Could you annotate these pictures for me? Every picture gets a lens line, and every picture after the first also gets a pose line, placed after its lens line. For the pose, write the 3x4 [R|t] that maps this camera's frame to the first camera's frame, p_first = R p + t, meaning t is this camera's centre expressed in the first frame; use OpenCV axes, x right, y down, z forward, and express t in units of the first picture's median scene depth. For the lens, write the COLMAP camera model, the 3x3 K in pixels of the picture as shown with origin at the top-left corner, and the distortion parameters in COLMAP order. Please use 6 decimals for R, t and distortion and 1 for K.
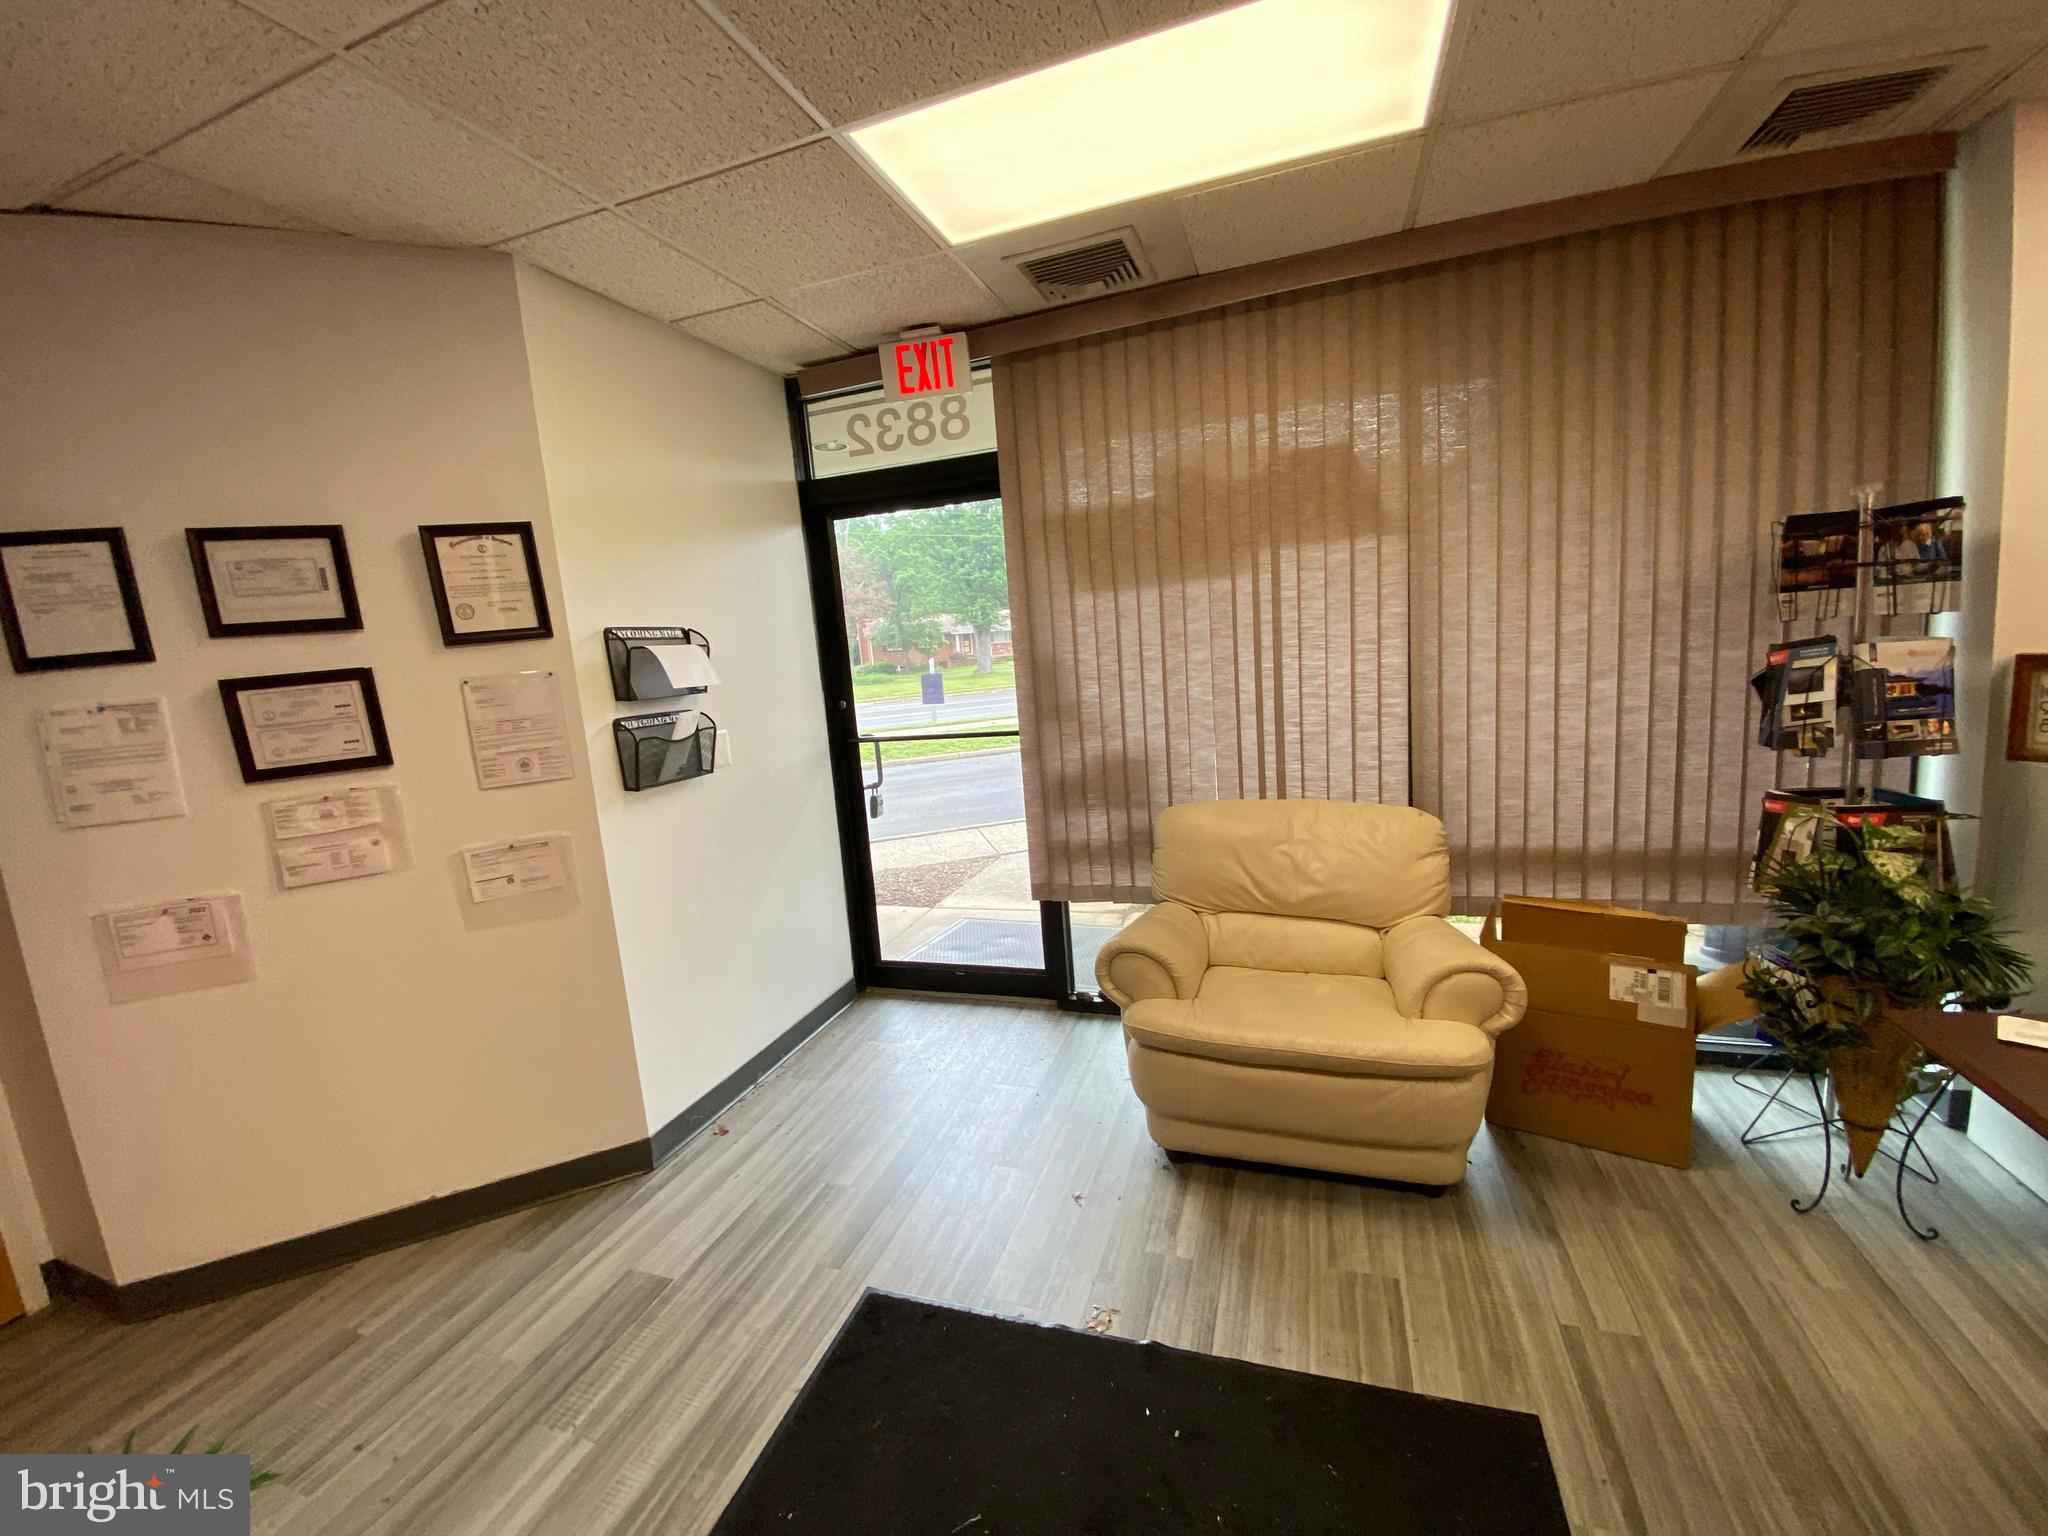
lens RADIAL K [[828.9, 0, 1019.2], [0, 828.9, 767.0], [0, 0, 1]] dist [0.052143, -0.033039]
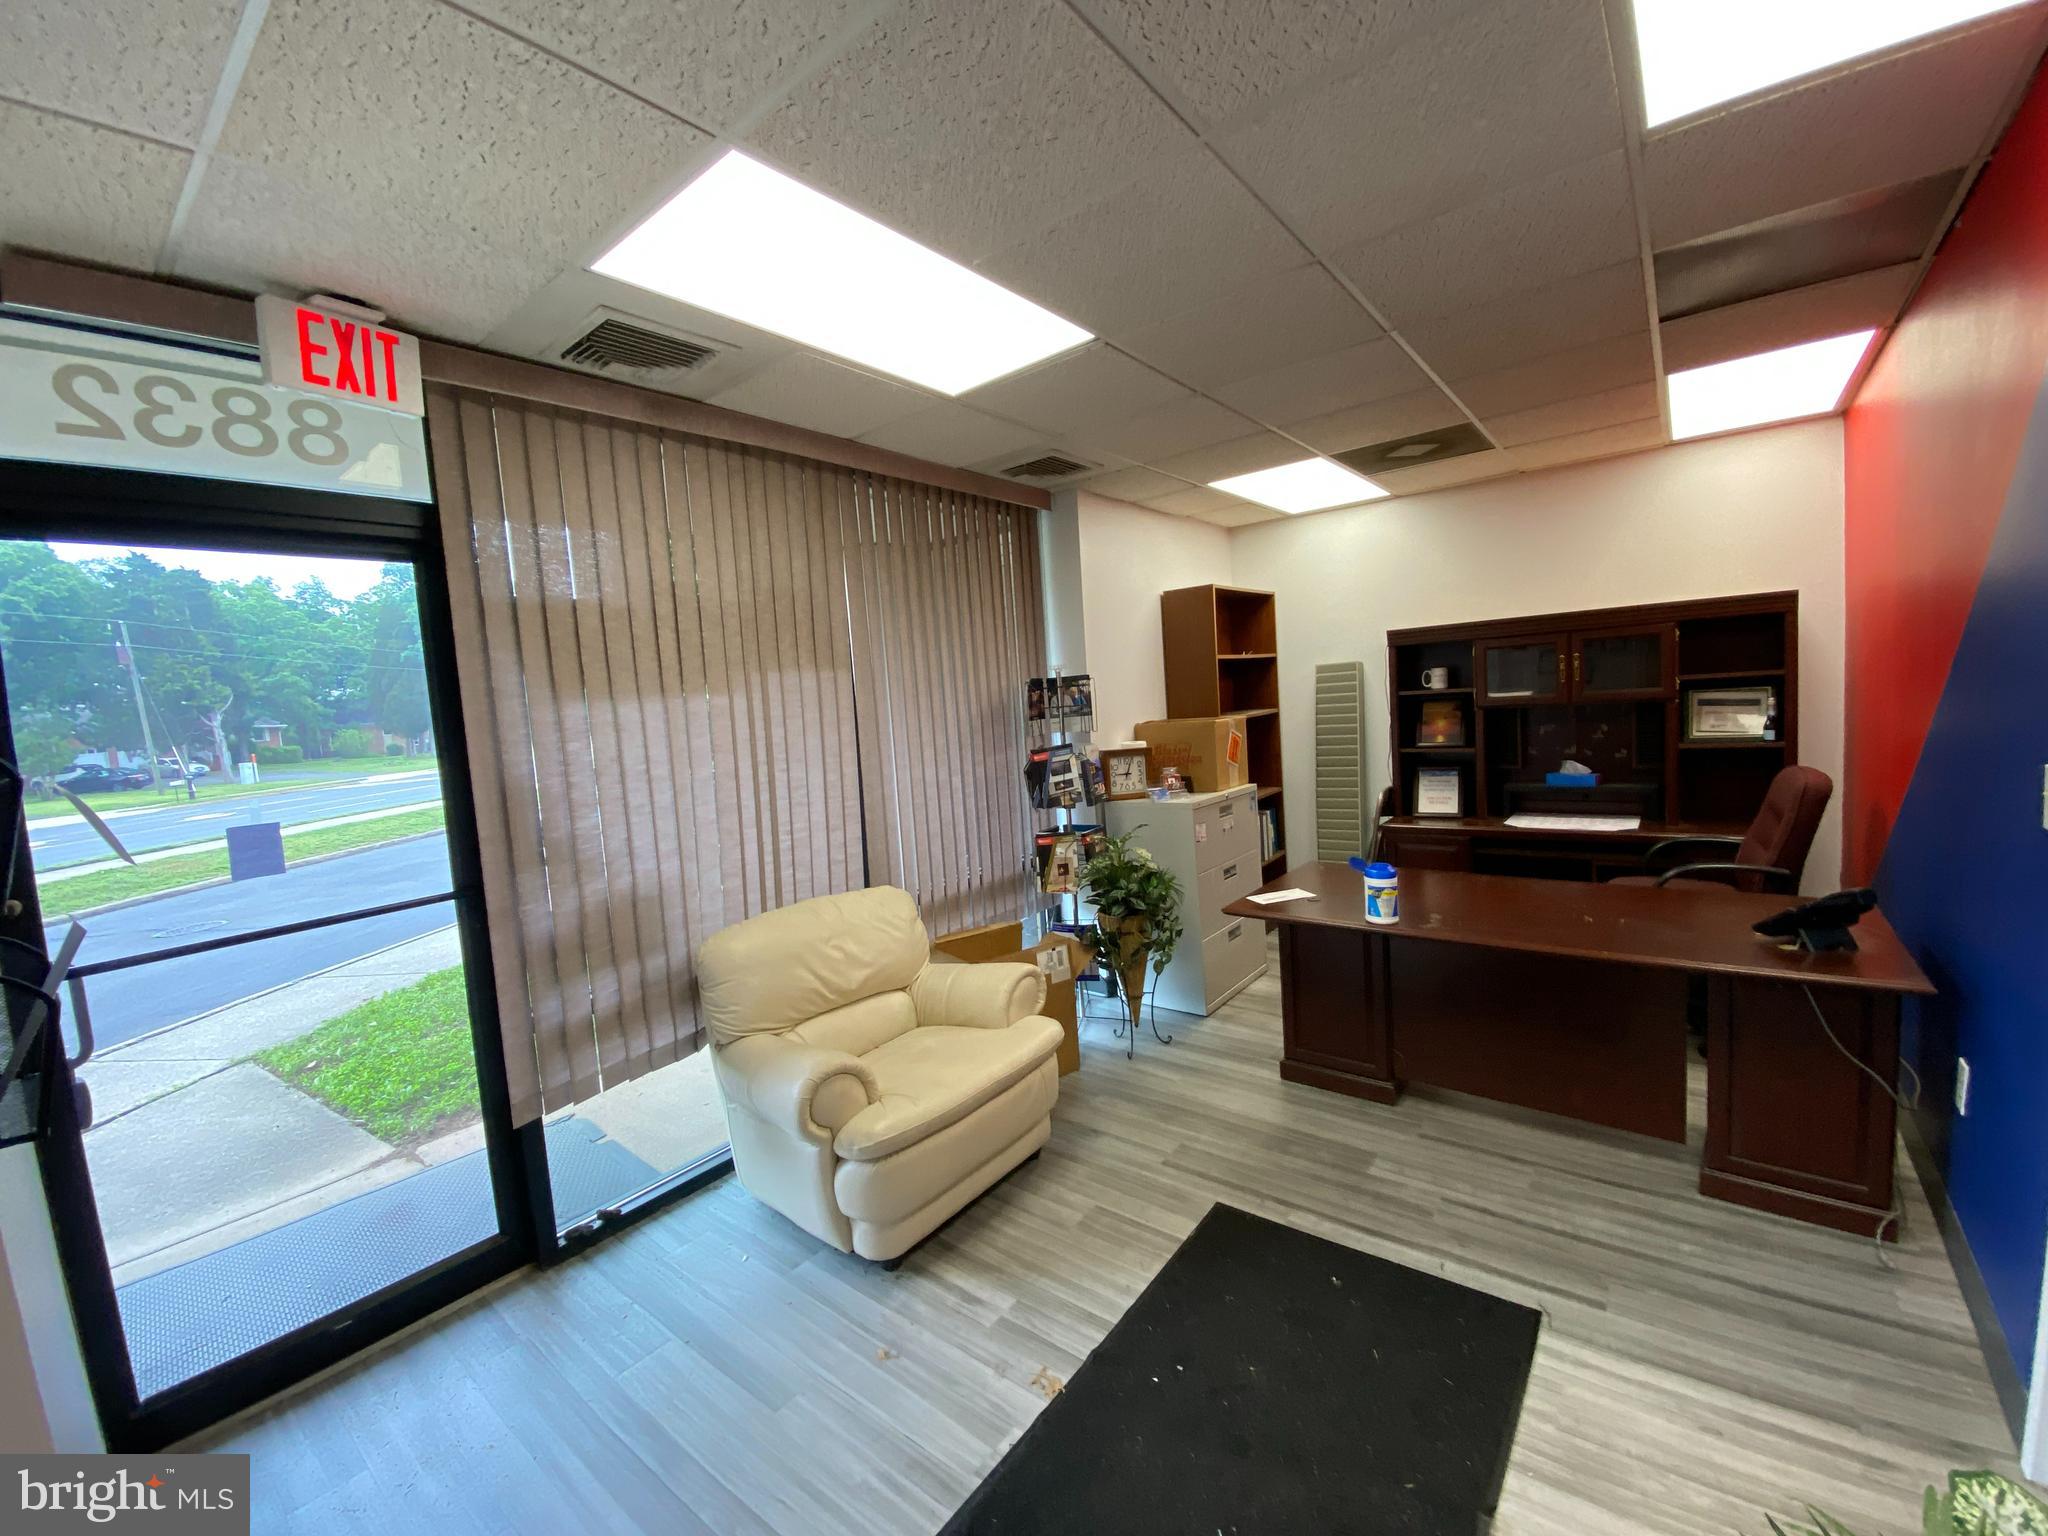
lens RADIAL K [[828.9, 0, 1019.2], [0, 828.9, 767.0], [0, 0, 1]] dist [0.052143, -0.033039]
pose [[0.347586, -0.027260, 0.937252, -0.567786], [0.182169, 0.982494, -0.038983, -0.038191], [-0.919782, 0.184289, 0.346467, 0.345420]]
